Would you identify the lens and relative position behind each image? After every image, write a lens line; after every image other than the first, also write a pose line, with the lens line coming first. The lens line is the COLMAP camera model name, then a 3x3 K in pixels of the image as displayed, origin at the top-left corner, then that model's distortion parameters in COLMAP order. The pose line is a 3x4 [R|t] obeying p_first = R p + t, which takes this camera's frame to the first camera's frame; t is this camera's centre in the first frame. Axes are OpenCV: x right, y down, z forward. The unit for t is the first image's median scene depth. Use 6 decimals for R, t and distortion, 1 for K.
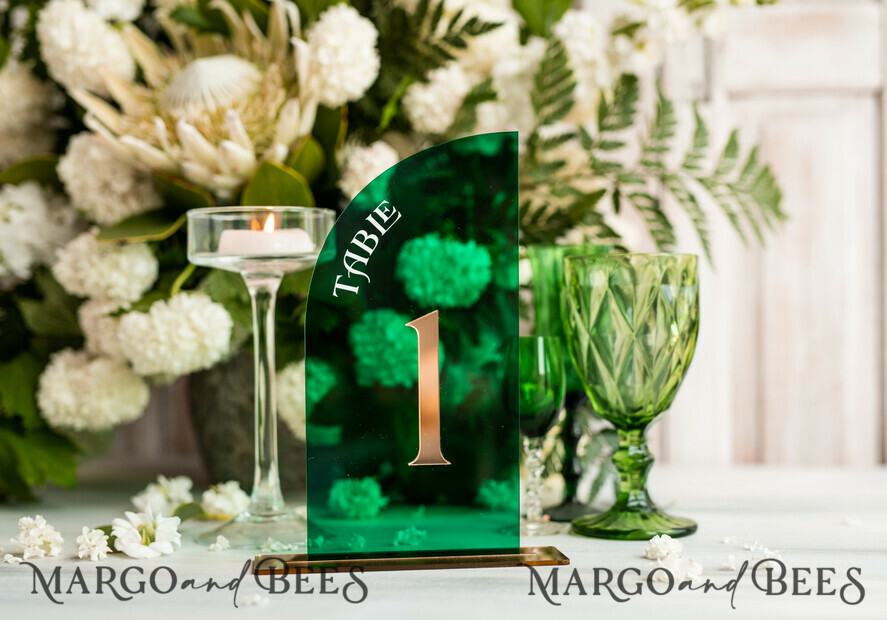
lens RADIAL K [[1541.6, 0, 486.2], [0, 1541.6, 325.5], [0, 0, 1]] dist [-0.001563, 0.075151]
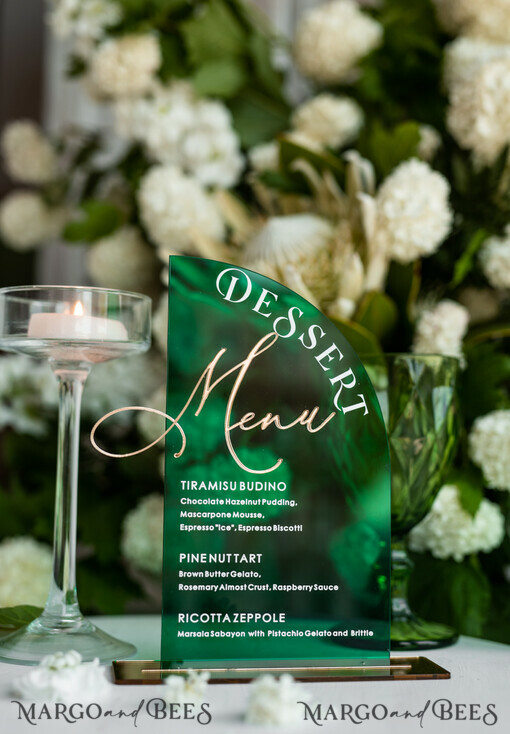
lens RADIAL K [[1275.7, 0, 254.9], [0, 1275.7, 297.4], [0, 0, 1]] dist [-0.001563, 0.075151]
pose [[0.949182, -0.007973, -0.314626, 0.068368], [-0.033988, 0.991236, -0.127655, -0.011863], [0.312887, 0.131862, 0.940593, 0.208273]]
